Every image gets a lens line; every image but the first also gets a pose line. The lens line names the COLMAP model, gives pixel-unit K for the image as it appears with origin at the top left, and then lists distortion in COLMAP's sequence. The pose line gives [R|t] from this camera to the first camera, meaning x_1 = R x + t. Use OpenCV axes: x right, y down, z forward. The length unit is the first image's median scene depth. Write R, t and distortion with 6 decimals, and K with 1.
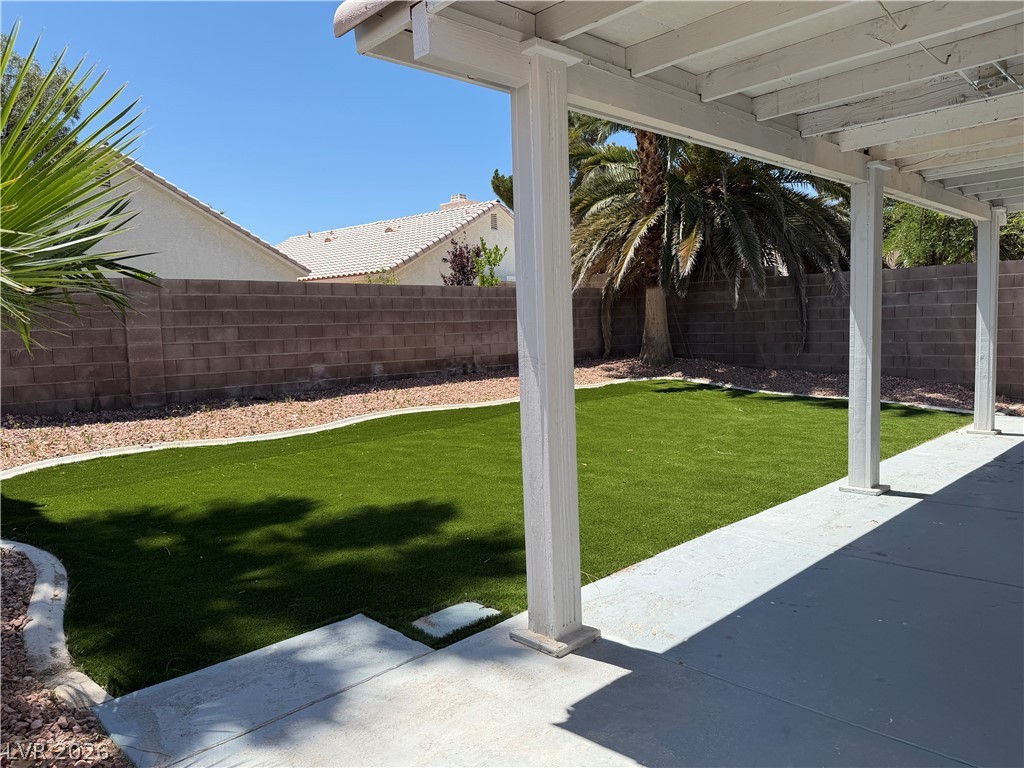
lens RADIAL K [[720.7, 0, 509.0], [0, 720.7, 388.1], [0, 0, 1]] dist [0.091029, -0.135547]
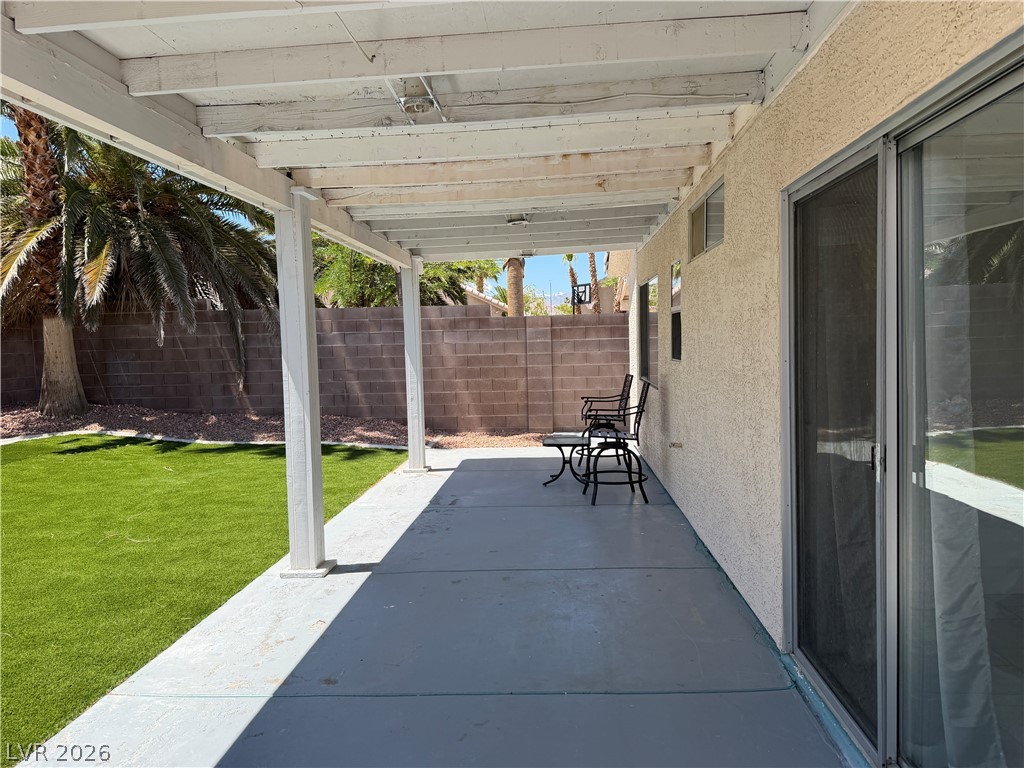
lens RADIAL K [[720.7, 0, 509.0], [0, 720.7, 388.1], [0, 0, 1]] dist [0.091029, -0.135547]
pose [[0.751720, -0.033322, 0.658639, 0.051774], [0.061430, 0.997918, -0.019625, -0.019033], [-0.656615, 0.055213, 0.752203, 0.093909]]
